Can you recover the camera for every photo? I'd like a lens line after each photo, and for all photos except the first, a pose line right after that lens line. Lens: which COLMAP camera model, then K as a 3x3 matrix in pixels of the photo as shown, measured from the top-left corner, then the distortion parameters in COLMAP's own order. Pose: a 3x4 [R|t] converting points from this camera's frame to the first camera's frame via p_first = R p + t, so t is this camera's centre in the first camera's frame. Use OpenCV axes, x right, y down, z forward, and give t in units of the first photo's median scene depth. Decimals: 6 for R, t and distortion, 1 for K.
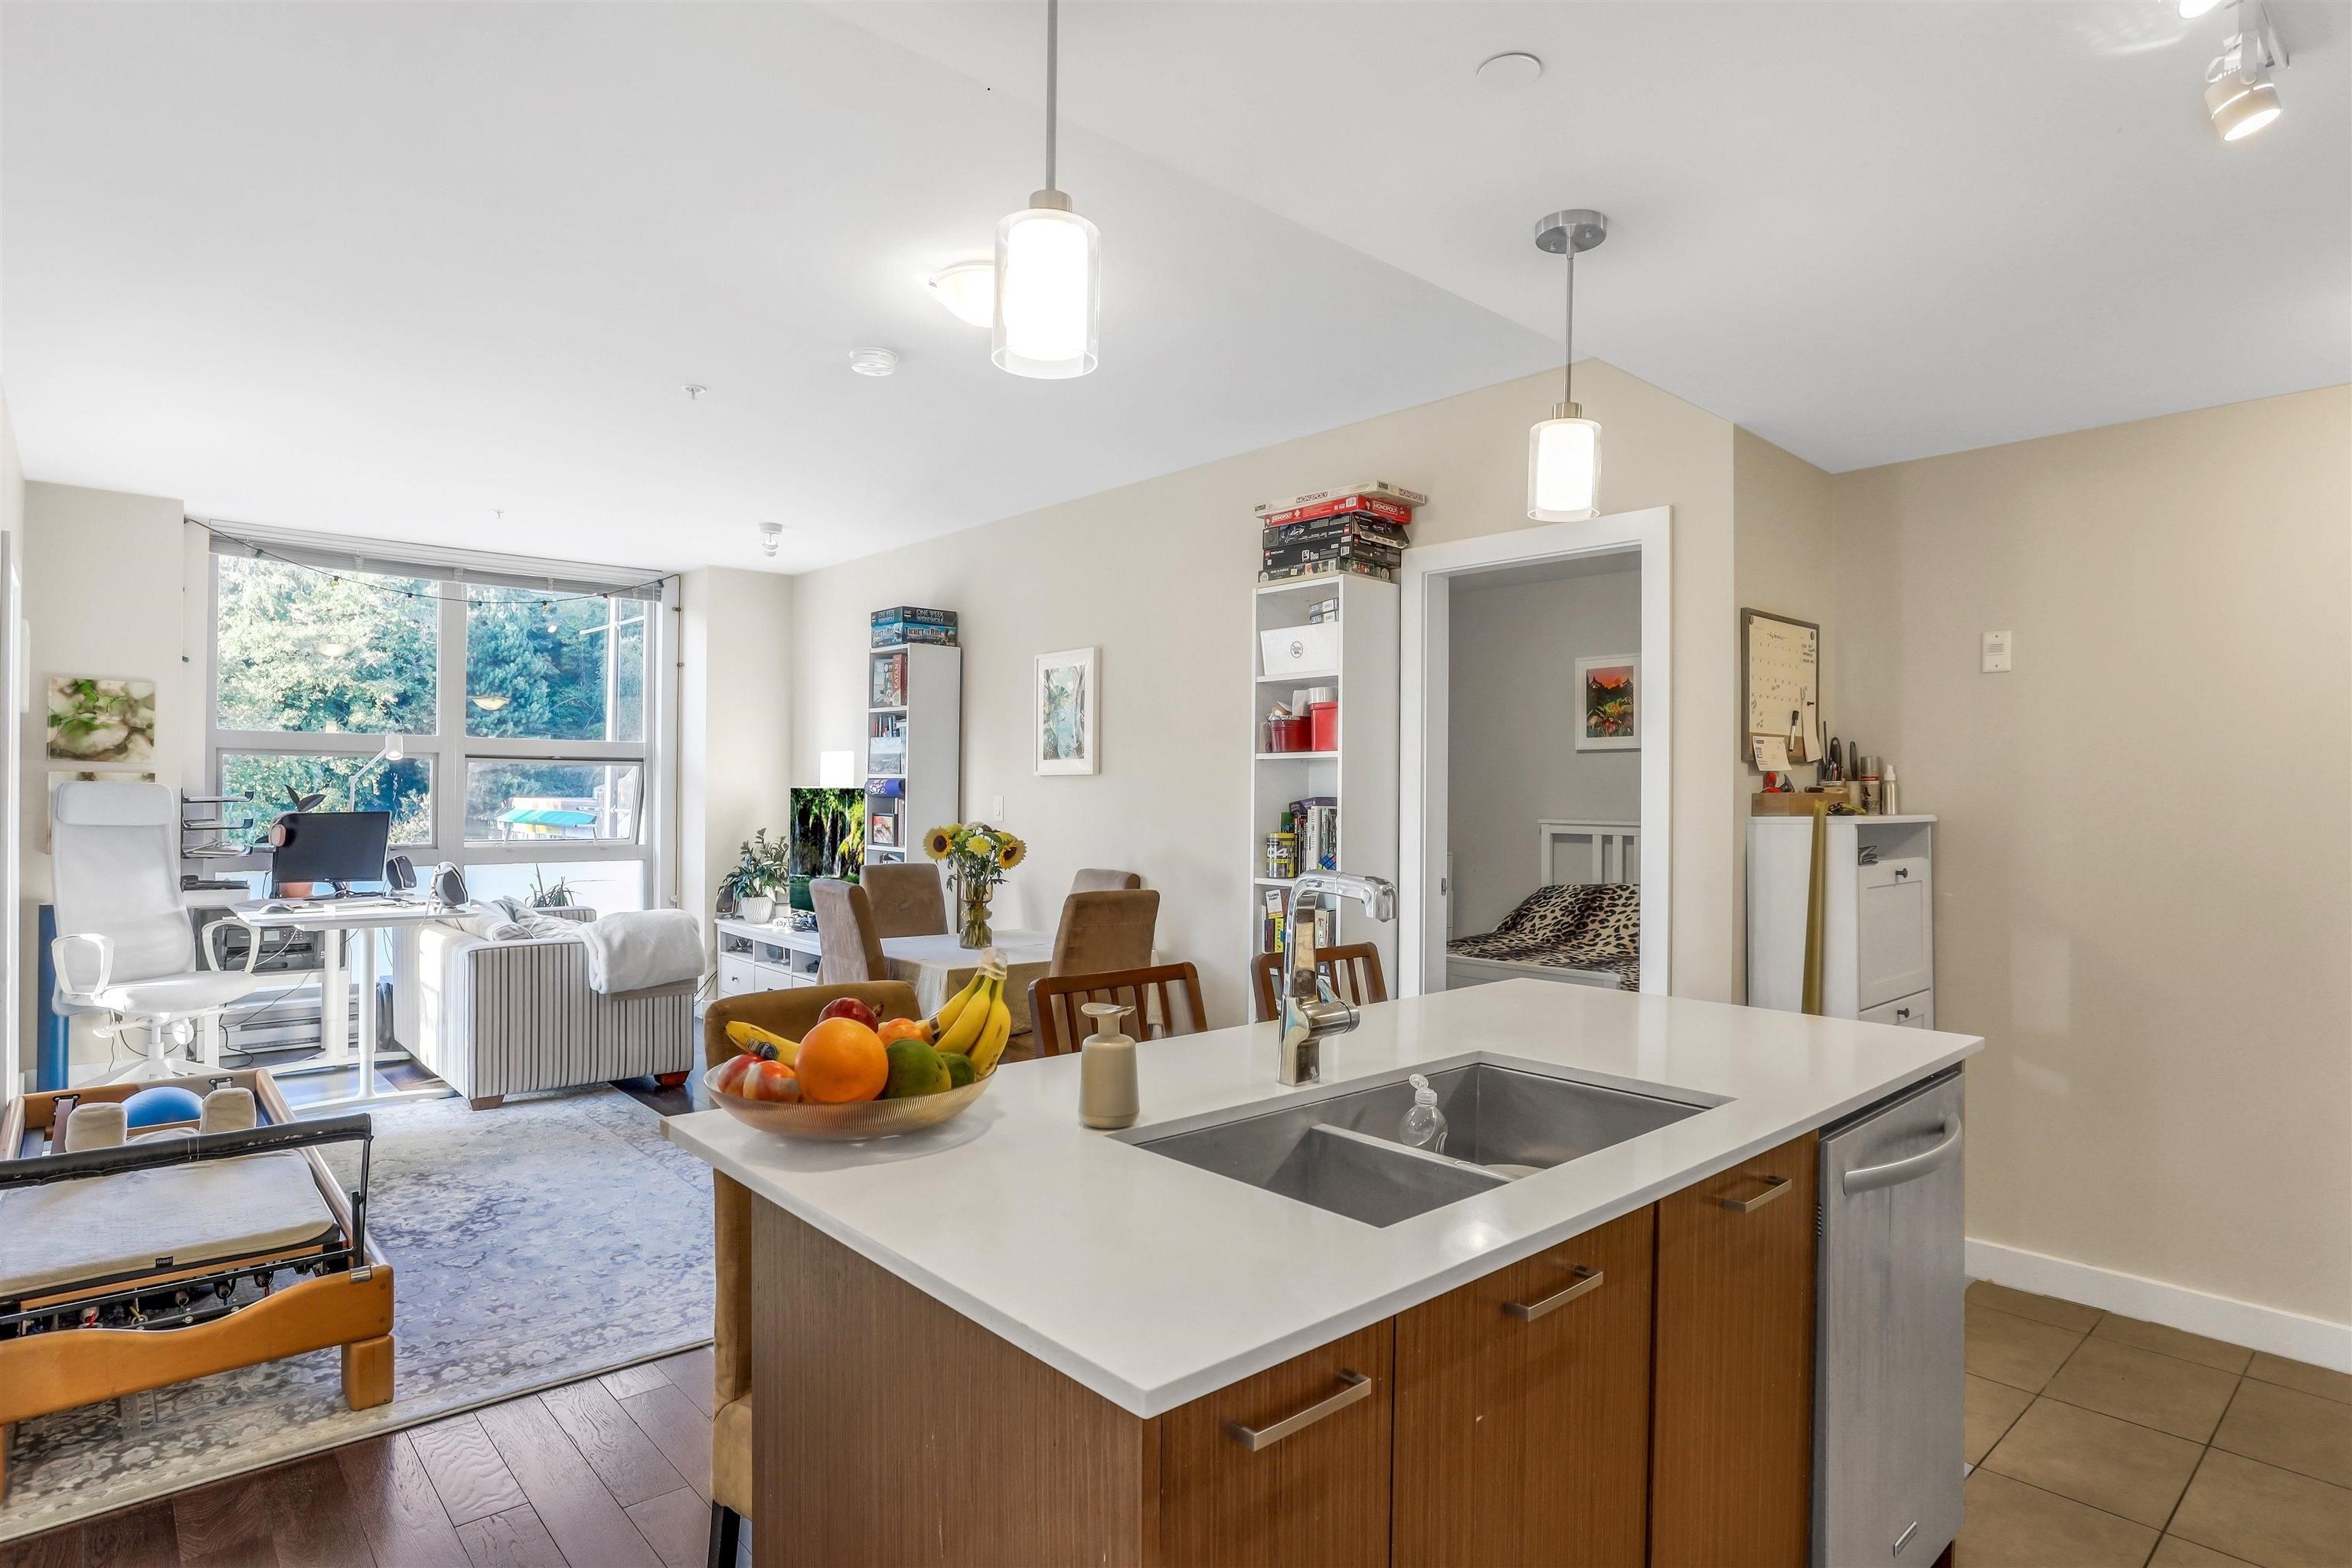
lens RADIAL K [[1253.3, 0, 1187.0], [0, 1253.3, 794.0], [0, 0, 1]] dist [-0.063768, 0.033806]
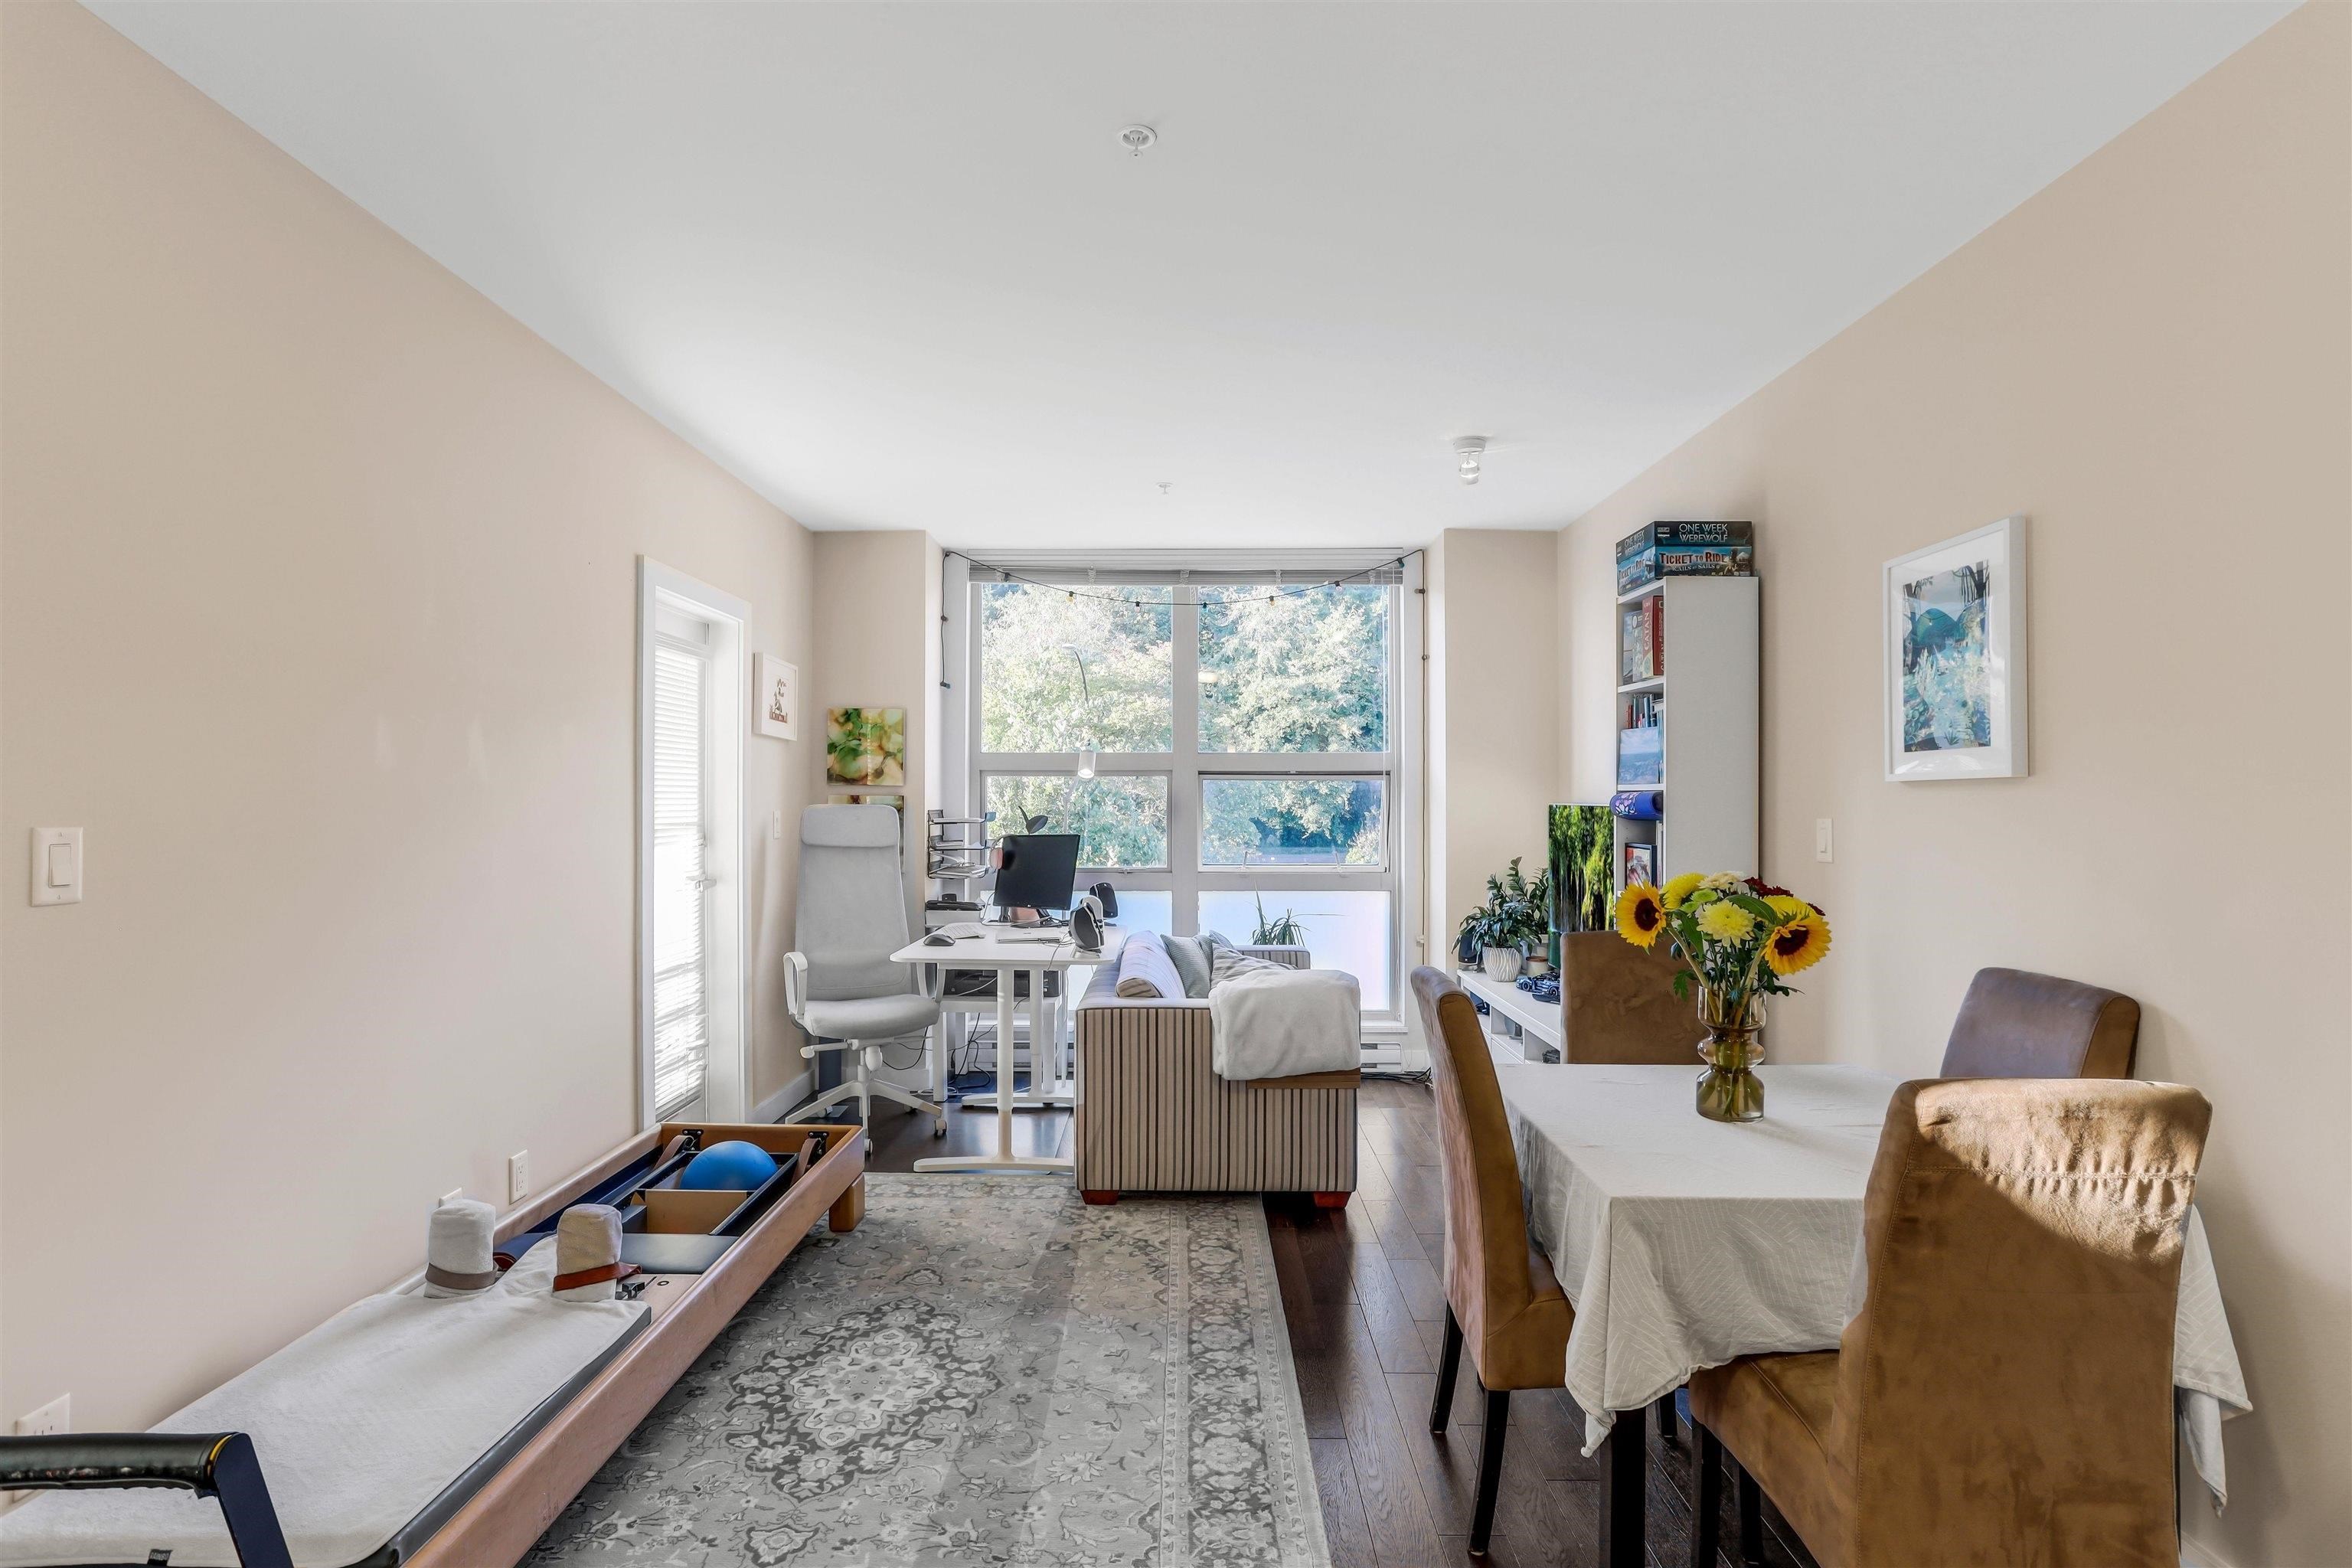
lens RADIAL K [[1153.3, 0, 1172.4], [0, 1153.3, 795.7], [0, 0, 1]] dist [-0.047825, 0.032211]
pose [[0.734745, -0.011089, -0.678253, -0.015369], [0.004200, 0.999922, -0.011798, -0.004515], [0.678330, 0.005820, 0.734734, 0.440980]]
